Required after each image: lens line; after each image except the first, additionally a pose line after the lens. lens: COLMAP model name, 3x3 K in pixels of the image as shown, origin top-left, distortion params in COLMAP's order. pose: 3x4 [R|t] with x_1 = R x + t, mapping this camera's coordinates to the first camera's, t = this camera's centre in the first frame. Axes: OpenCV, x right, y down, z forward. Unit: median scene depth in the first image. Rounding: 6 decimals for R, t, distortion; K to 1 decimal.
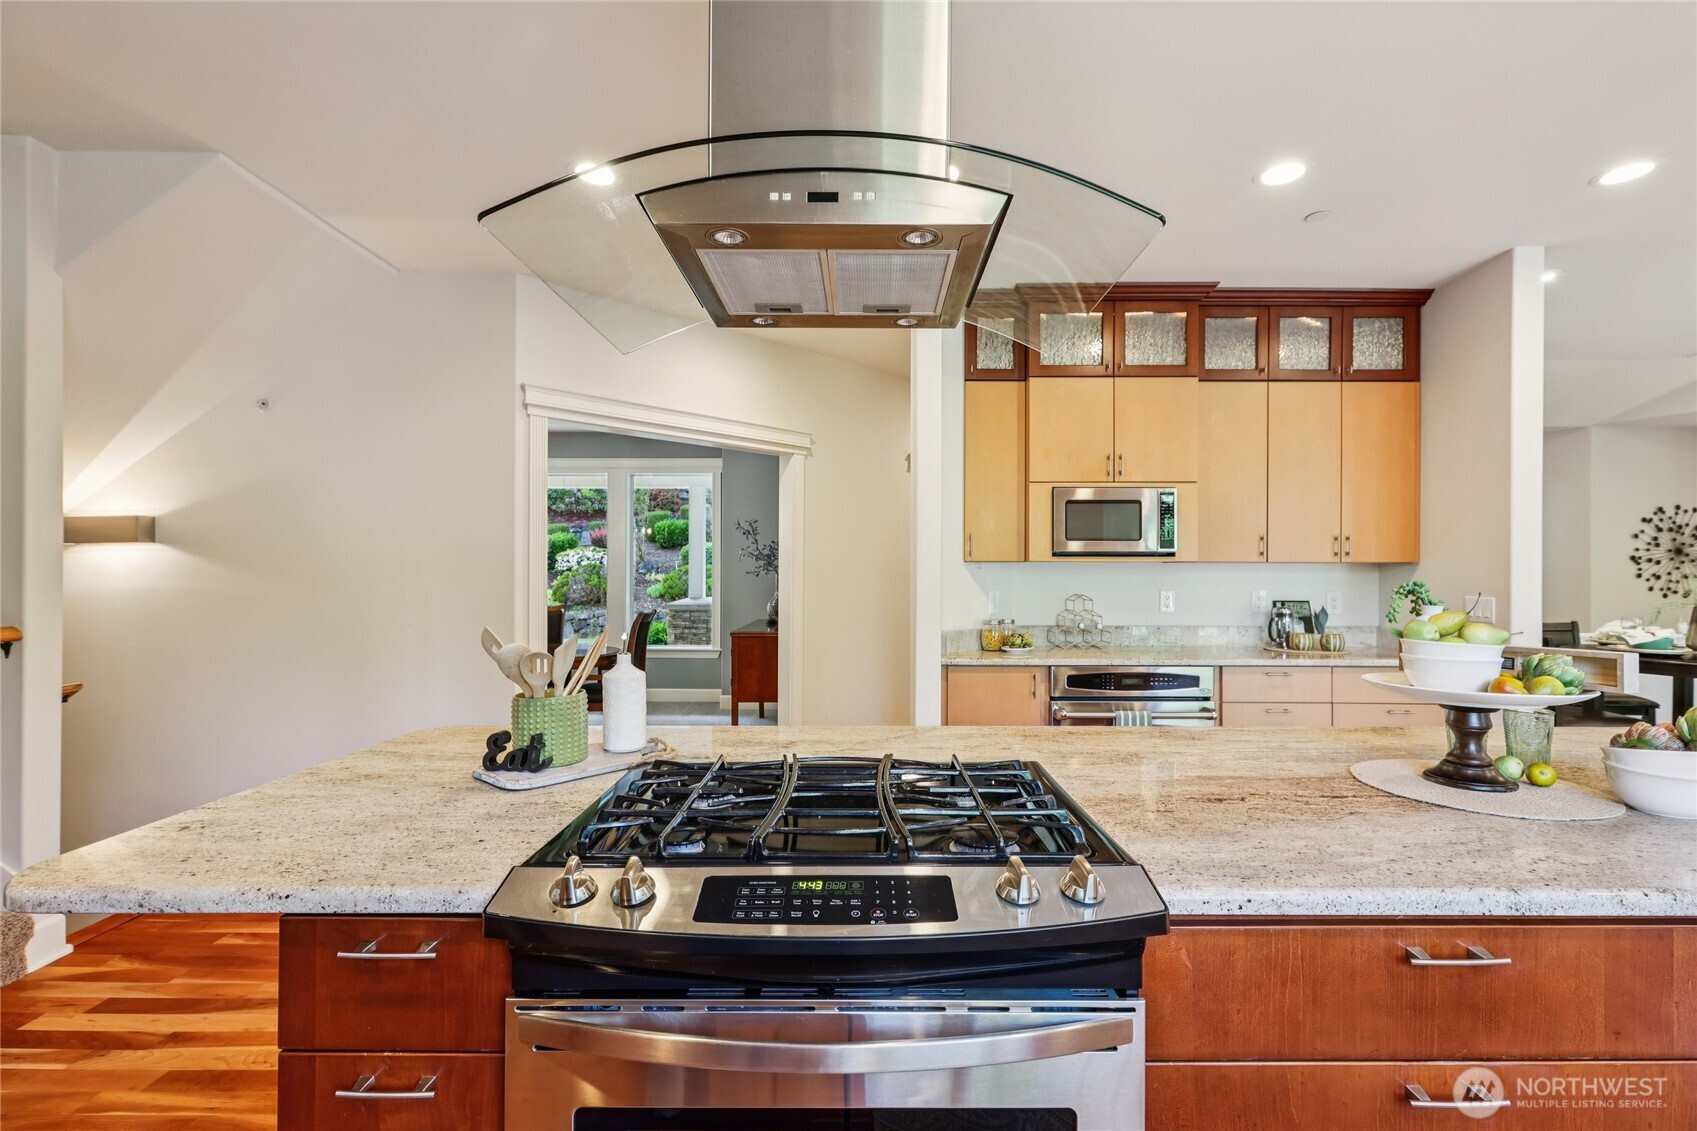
lens RADIAL K [[751.8, 0, 853.5], [0, 751.8, 572.9], [0, 0, 1]] dist [0.002327, 0.000678]
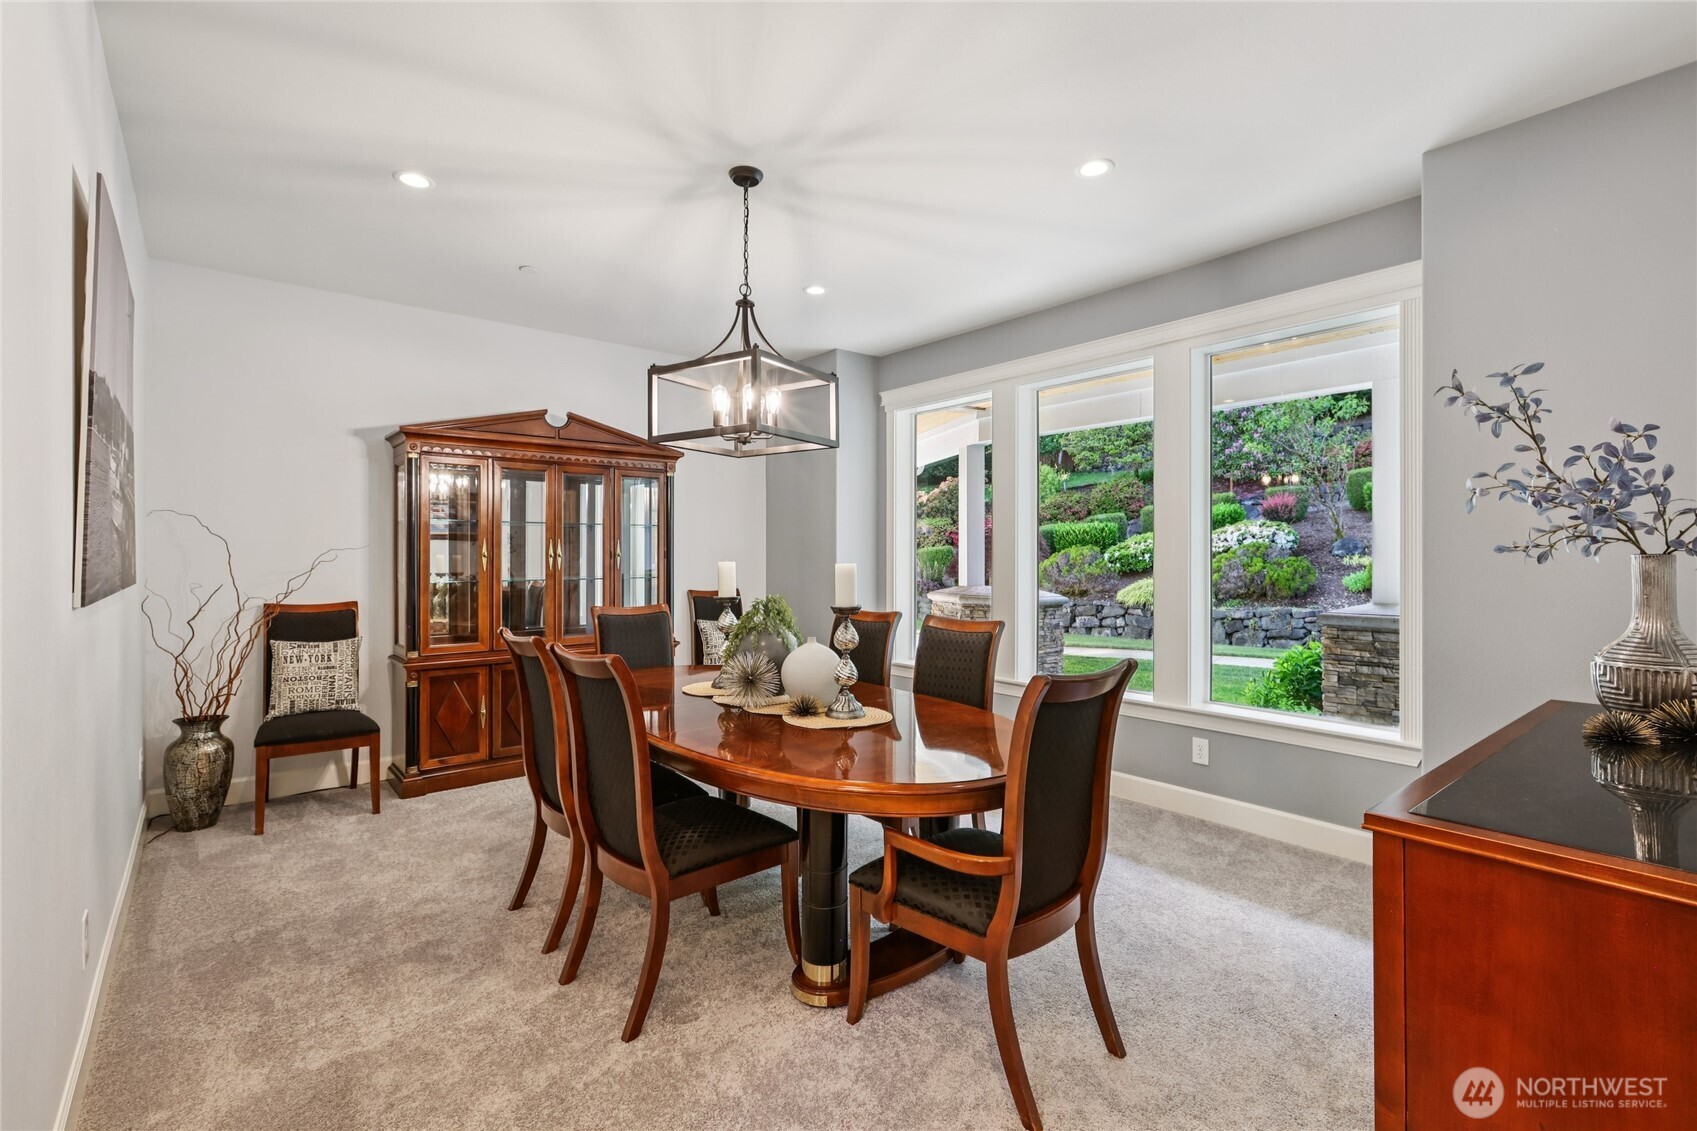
lens RADIAL K [[757.3, 0, 863.4], [0, 757.3, 567.2], [0, 0, 1]] dist [0.000271, 0.000692]
pose [[0.639663, 0.007019, -0.768624, -0.026646], [0.003980, 0.999915, 0.012443, 0.000837], [0.768646, -0.011018, 0.639580, 0.230716]]
